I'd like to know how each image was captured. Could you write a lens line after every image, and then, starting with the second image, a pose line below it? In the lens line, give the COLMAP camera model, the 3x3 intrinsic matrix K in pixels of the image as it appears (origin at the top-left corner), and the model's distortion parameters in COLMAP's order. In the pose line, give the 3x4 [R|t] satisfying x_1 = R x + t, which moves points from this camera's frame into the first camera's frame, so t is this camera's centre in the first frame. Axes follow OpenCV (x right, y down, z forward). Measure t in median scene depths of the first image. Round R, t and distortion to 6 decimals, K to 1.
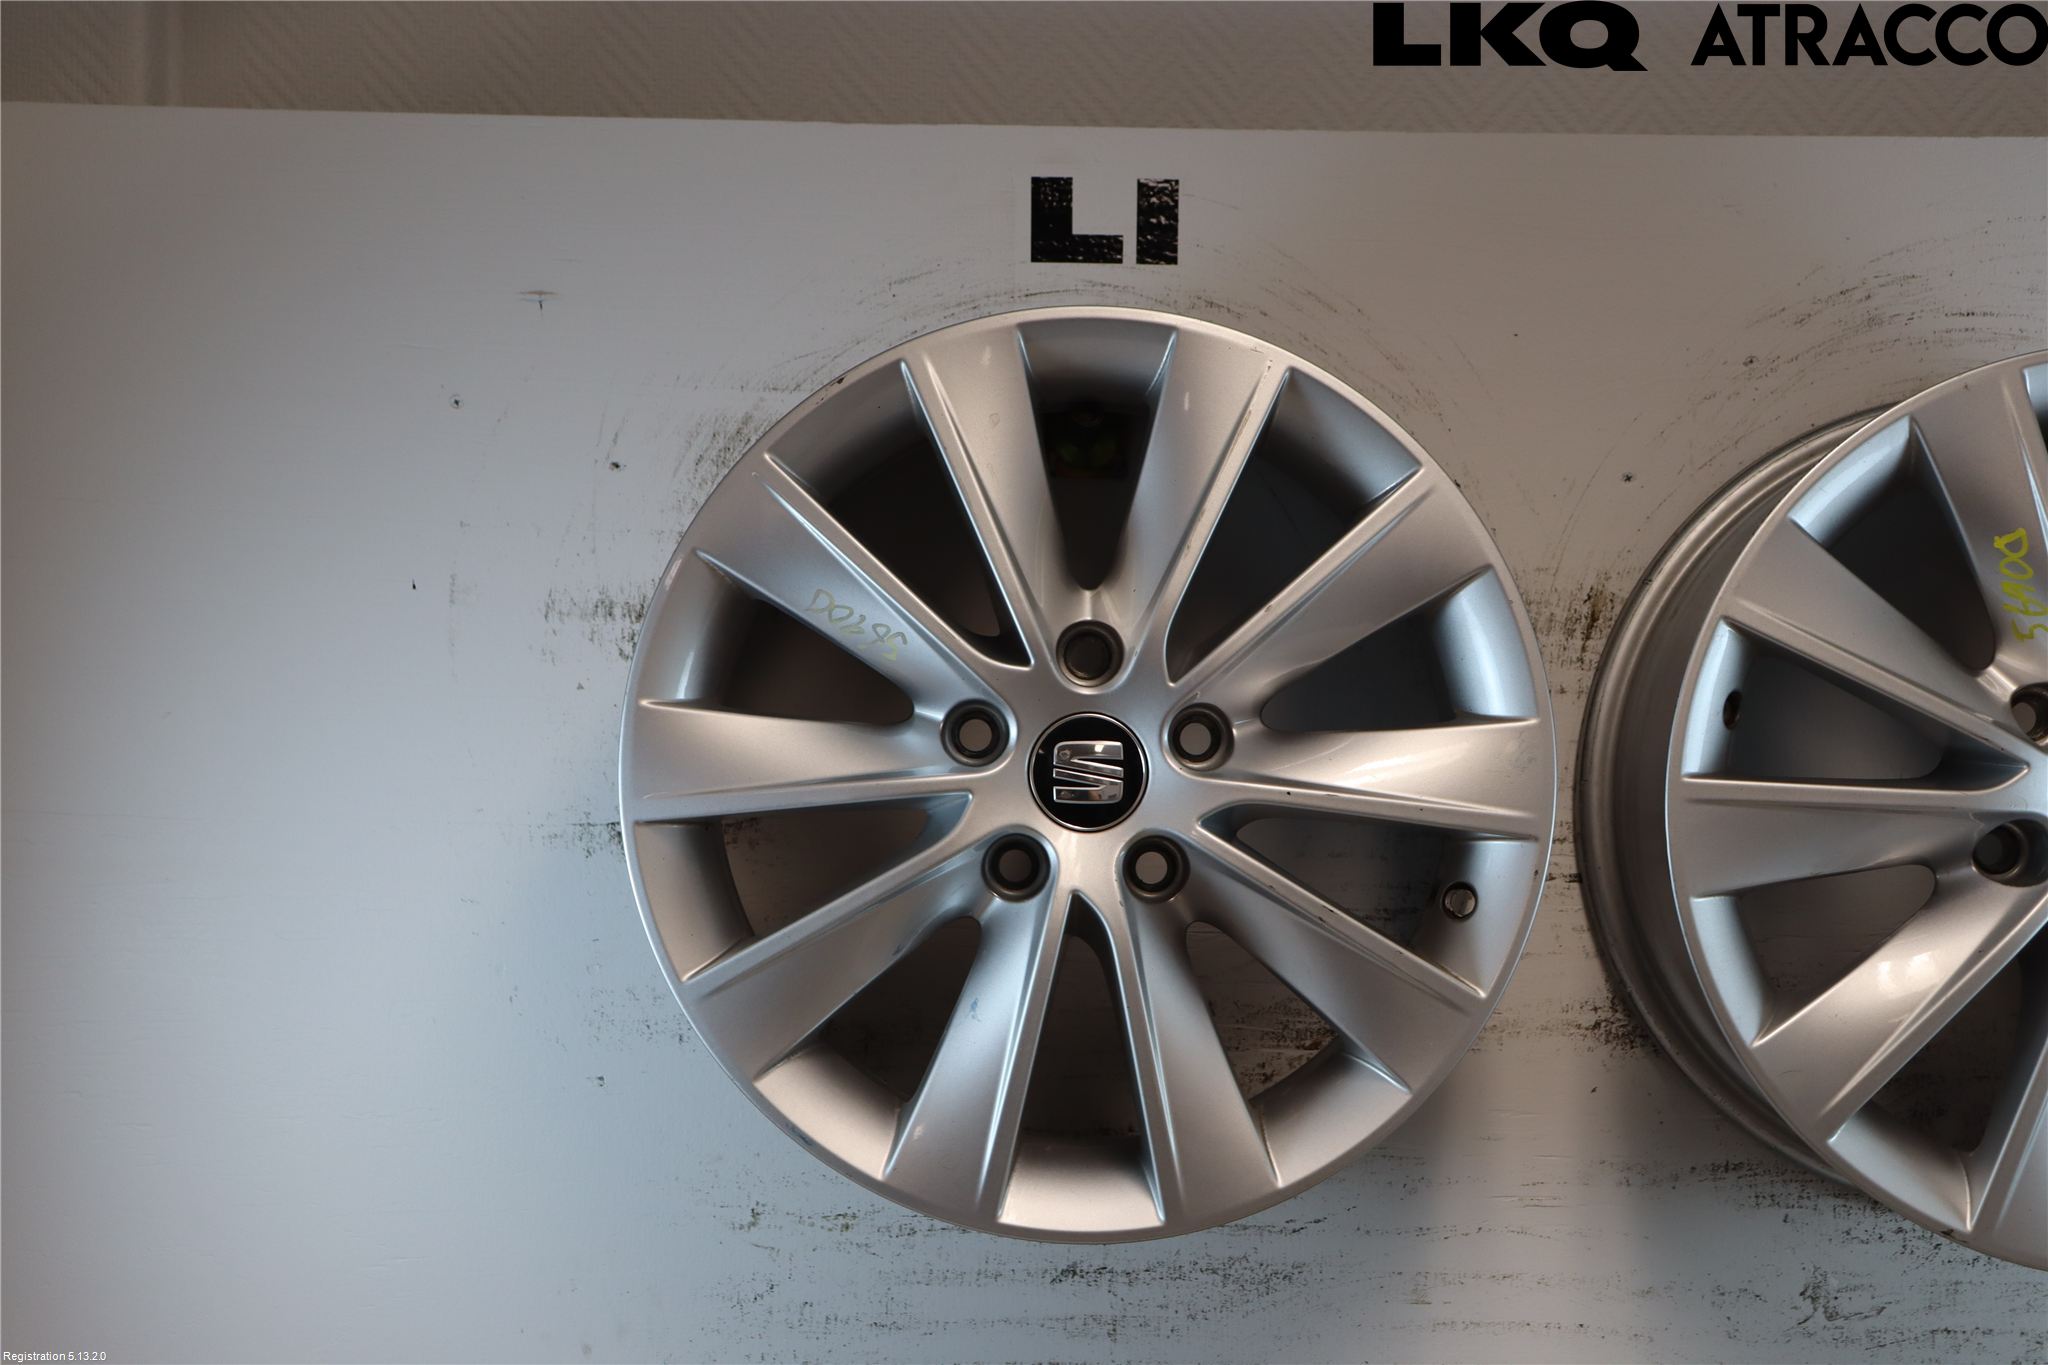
lens RADIAL K [[3008.1, 0, 1026.0], [0, 3008.1, 701.1], [0, 0, 1]] dist [0.078697, 0.000000]
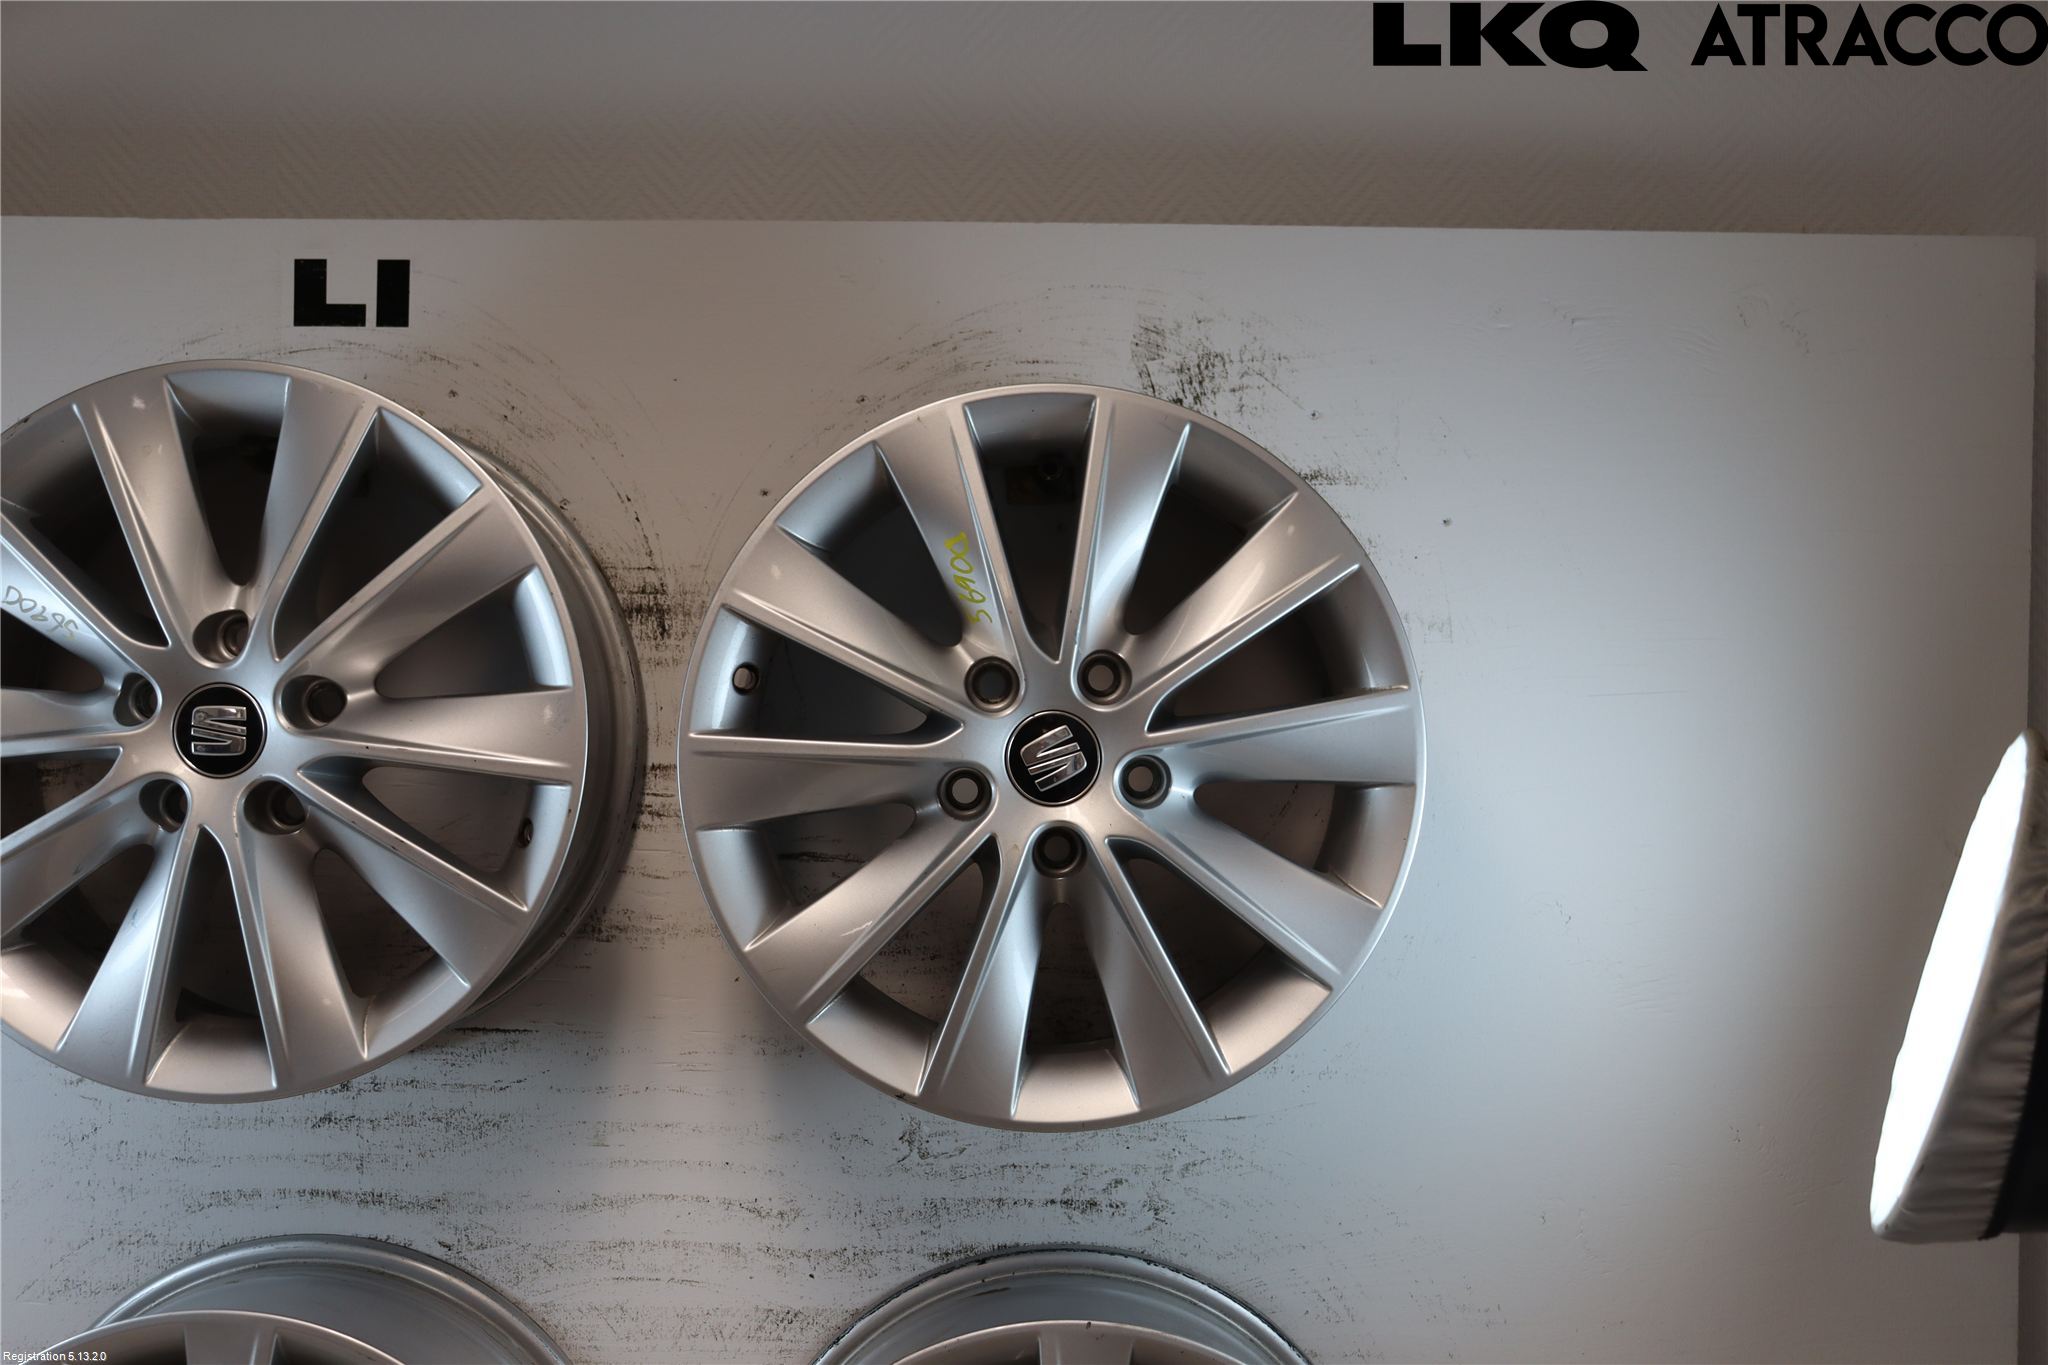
lens RADIAL K [[2245.4, 0, 1010.9], [0, 2245.4, 717.8], [0, 0, 1]] dist [-0.088546, 0.000000]
pose [[0.999815, -0.002009, -0.019149, 0.321366], [0.002468, 0.999709, 0.023981, -0.002600], [0.019095, -0.024023, 0.999529, 0.070060]]
